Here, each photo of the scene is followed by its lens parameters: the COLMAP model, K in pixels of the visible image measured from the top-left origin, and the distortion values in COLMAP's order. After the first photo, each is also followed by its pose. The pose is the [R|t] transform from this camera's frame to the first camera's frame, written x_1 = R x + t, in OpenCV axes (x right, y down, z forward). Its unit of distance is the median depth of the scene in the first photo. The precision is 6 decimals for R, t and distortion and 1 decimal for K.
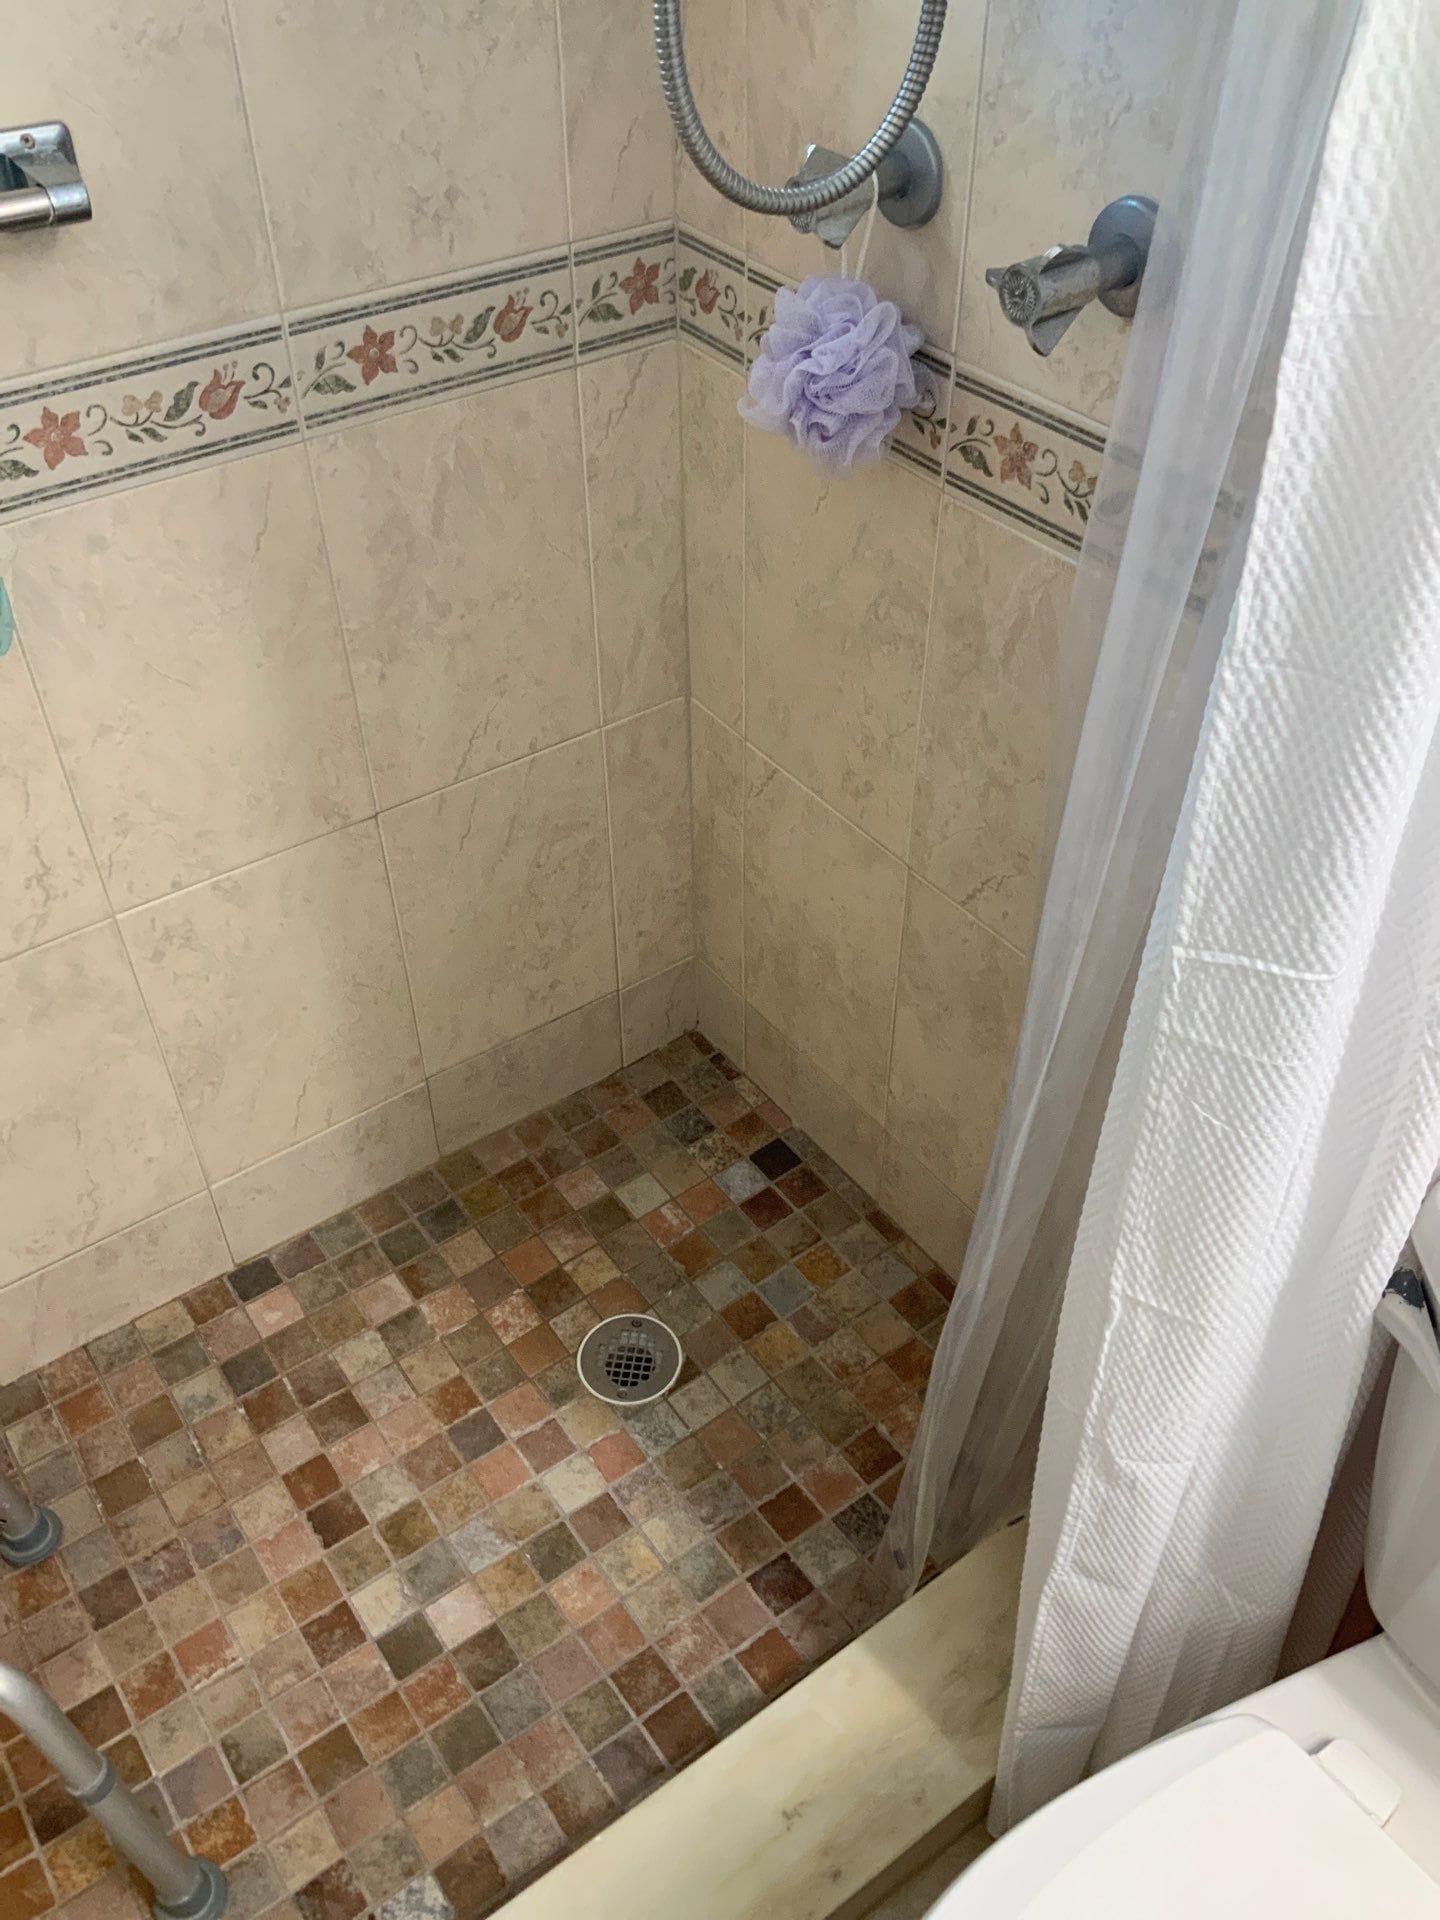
lens RADIAL K [[1601.7, 0, 705.7], [0, 1601.7, 953.1], [0, 0, 1]] dist [0.044115, -0.083972]
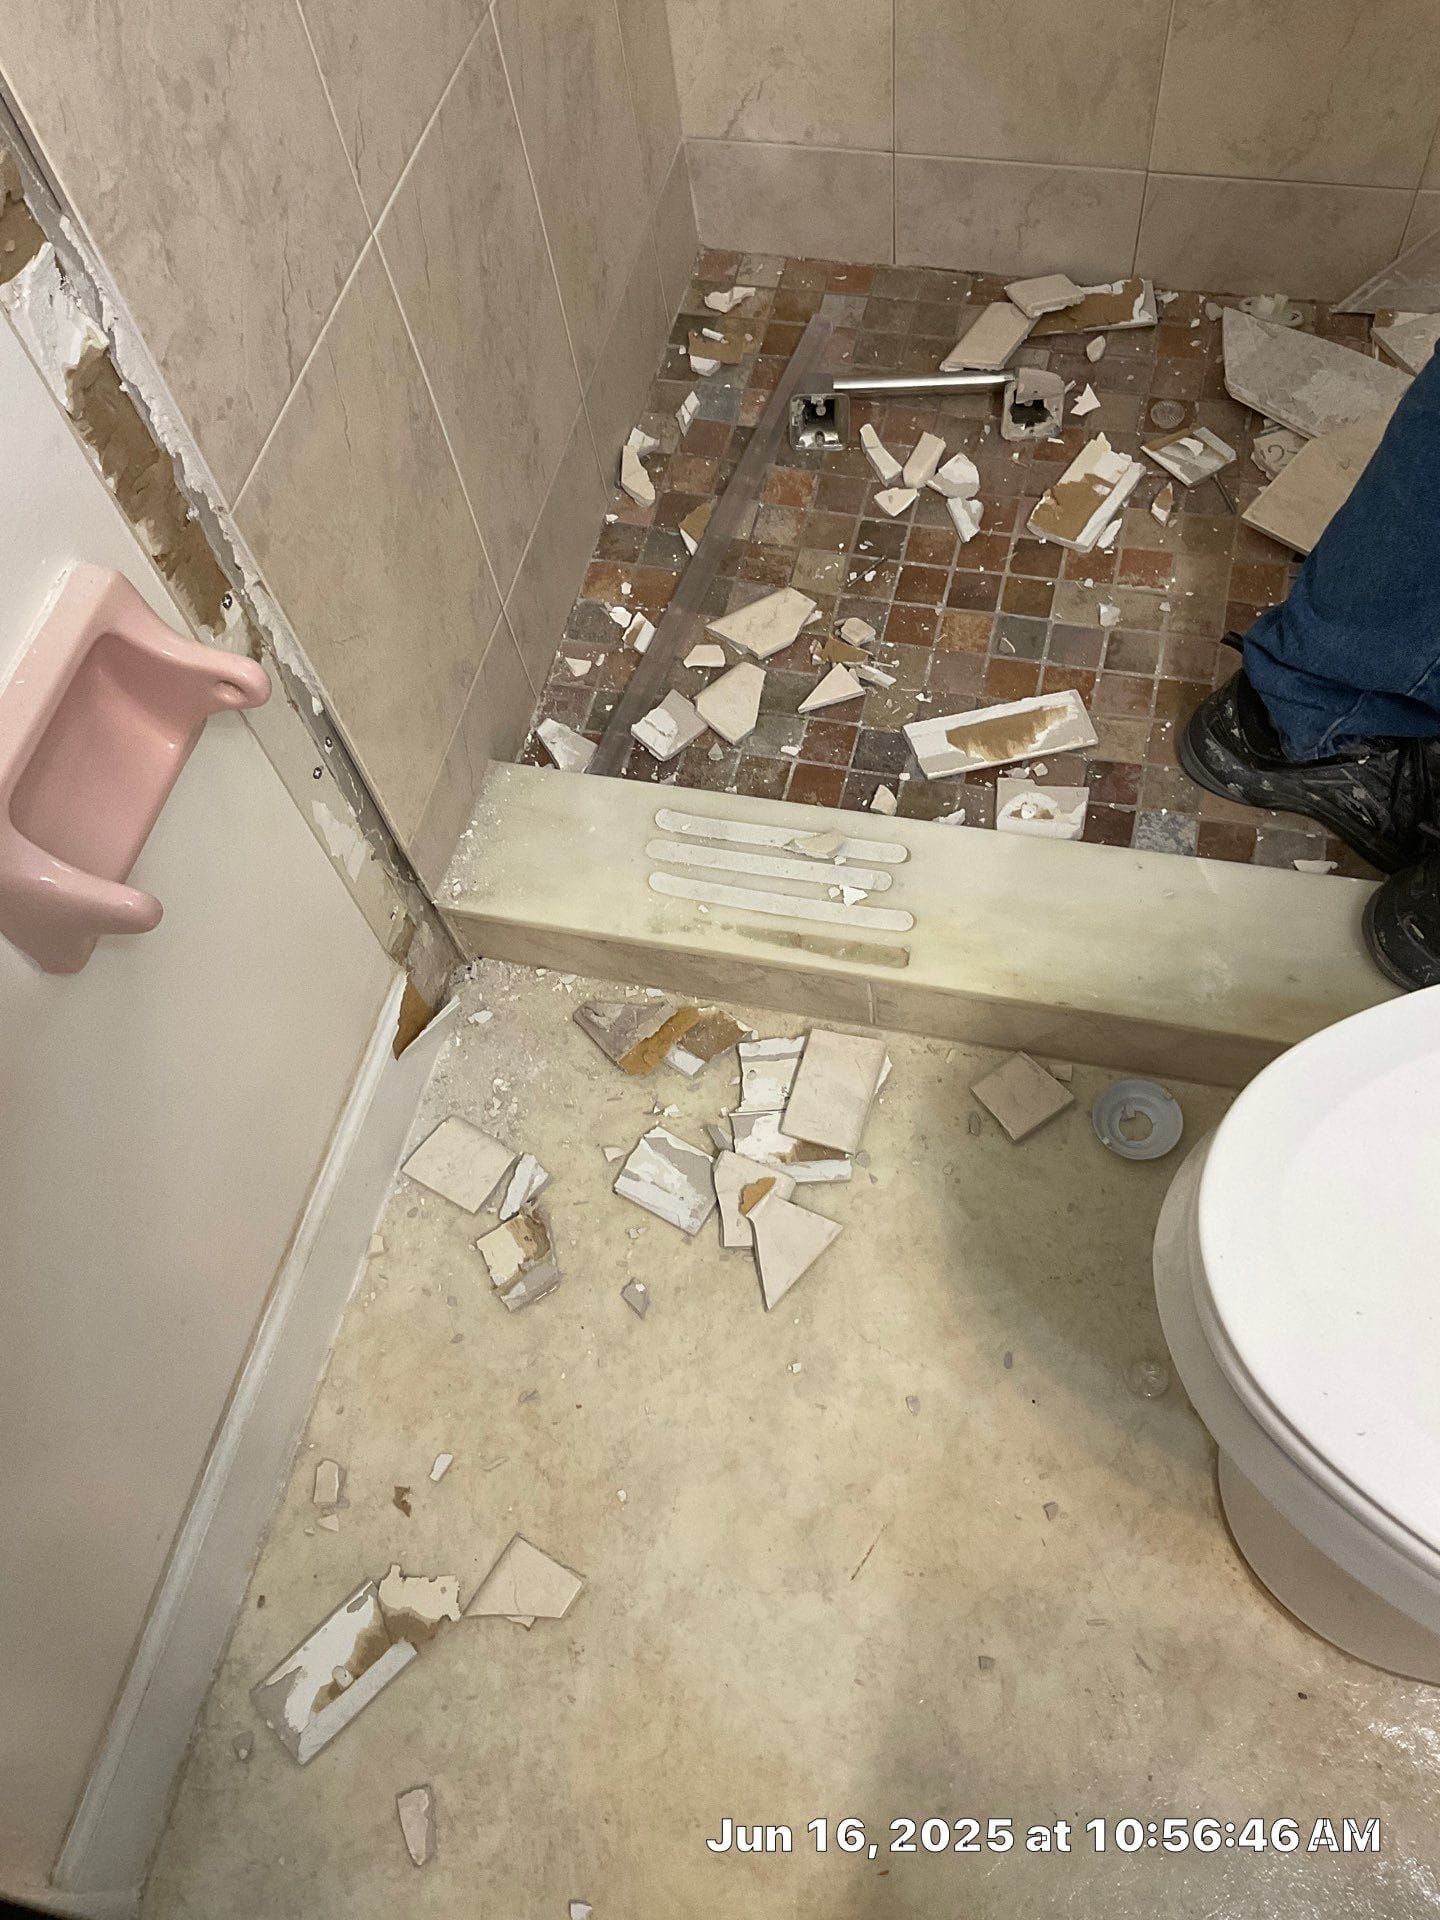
lens RADIAL K [[1601.7, 0, 696.6], [0, 1601.7, 957.2], [0, 0, 1]] dist [0.044115, -0.083972]
pose [[0.640752, 0.637909, -0.427211, 0.110287], [-0.437394, 0.760621, 0.479731, 0.245838], [0.630971, -0.120529, 0.766387, -0.020205]]
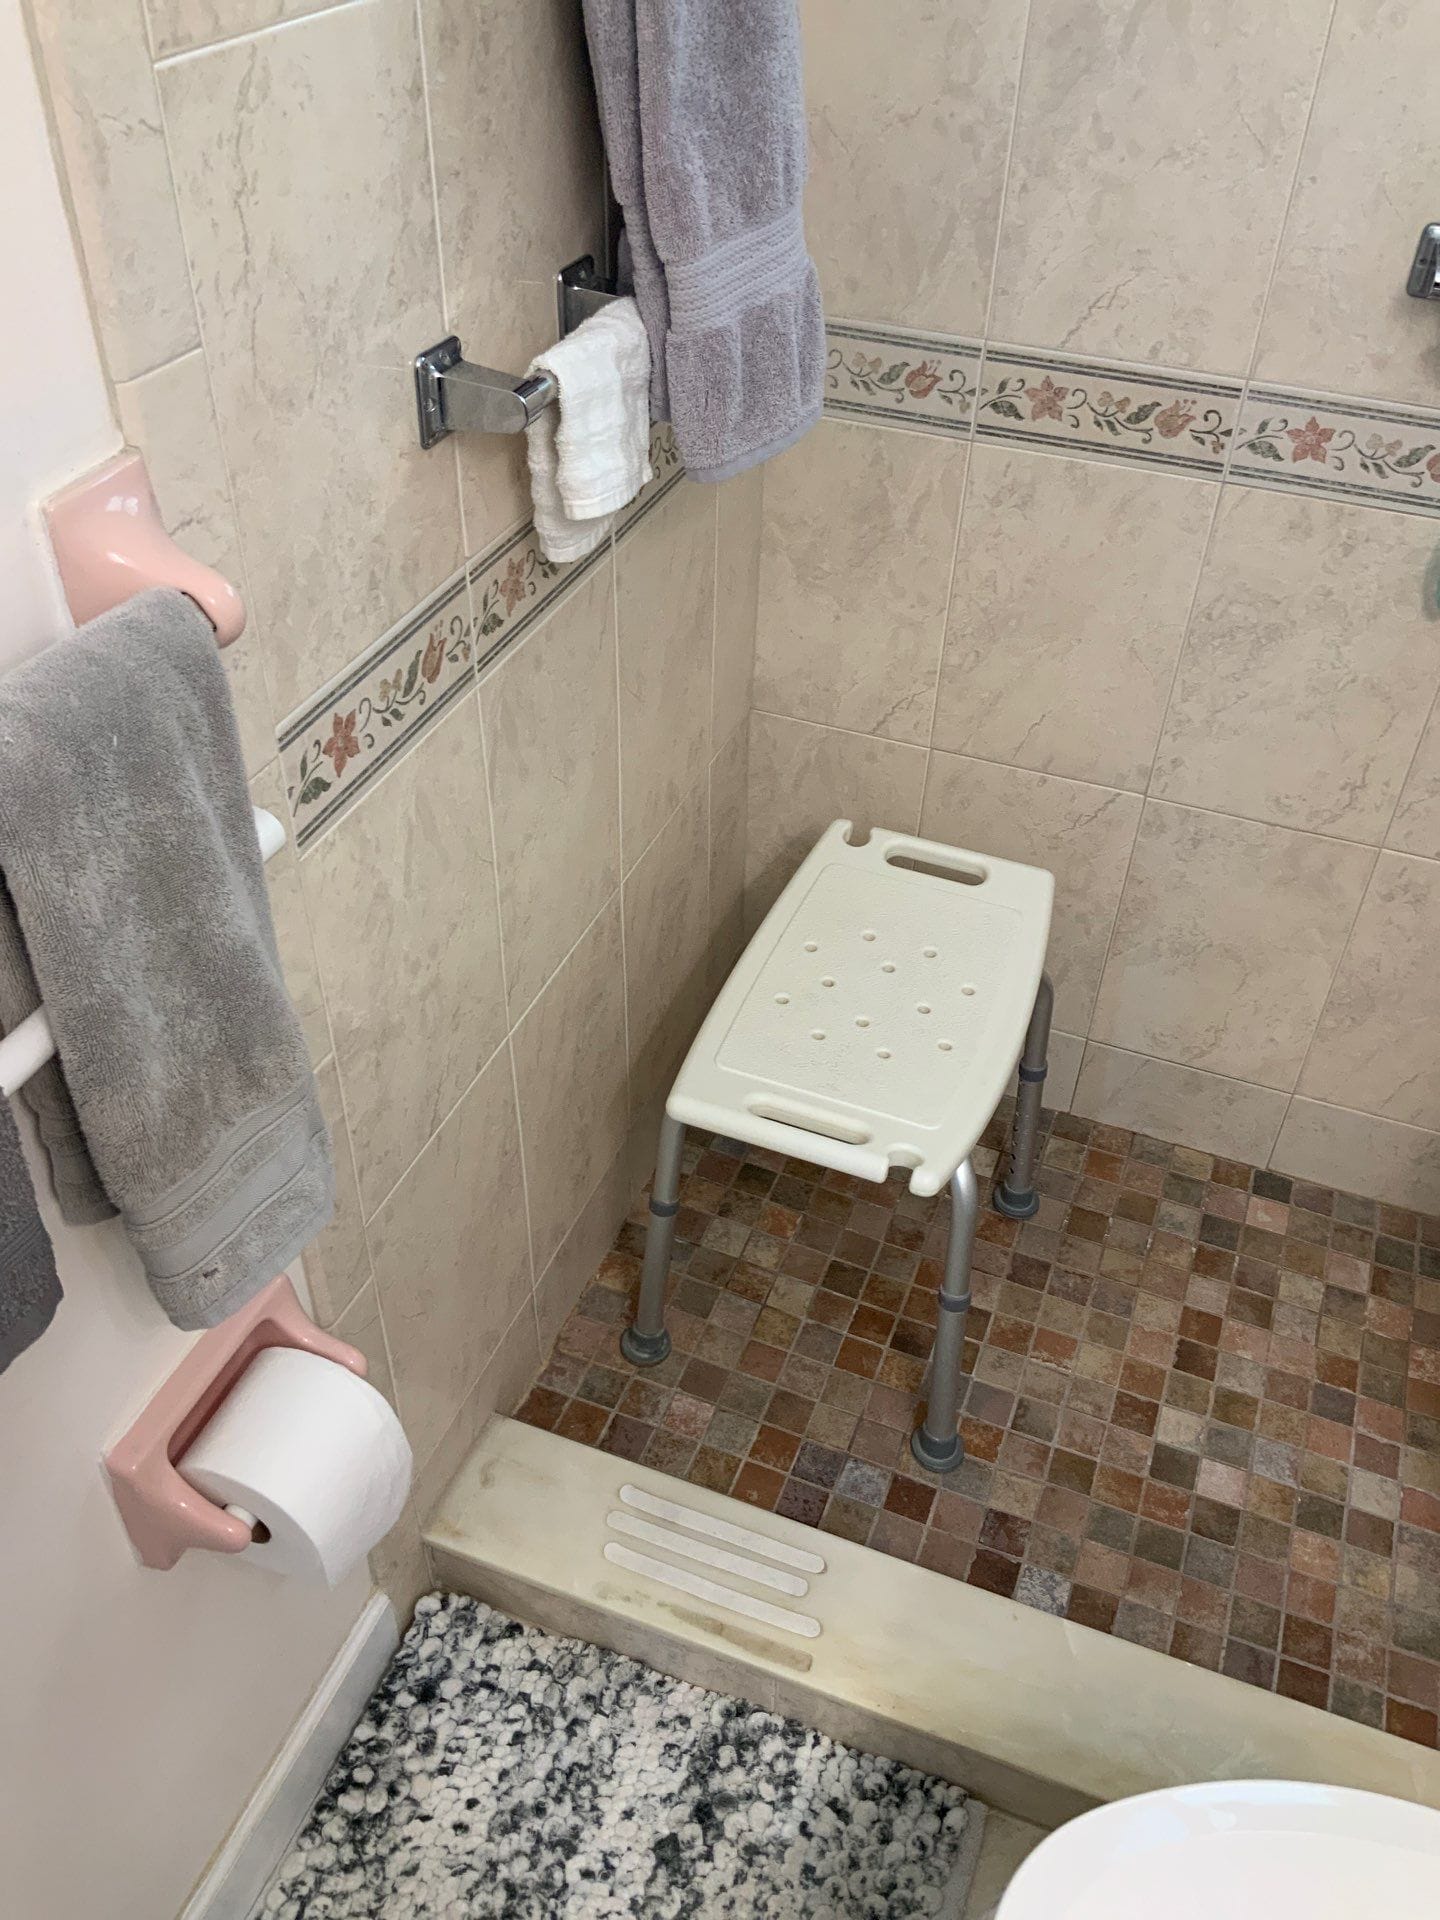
lens RADIAL K [[1601.7, 0, 704.6], [0, 1601.7, 951.9], [0, 0, 1]] dist [0.044115, -0.083972]
pose [[0.537955, 0.551927, -0.637166, 0.175628], [-0.591371, 0.785746, 0.181341, 0.116718], [0.600738, 0.279248, 0.749089, -0.206509]]
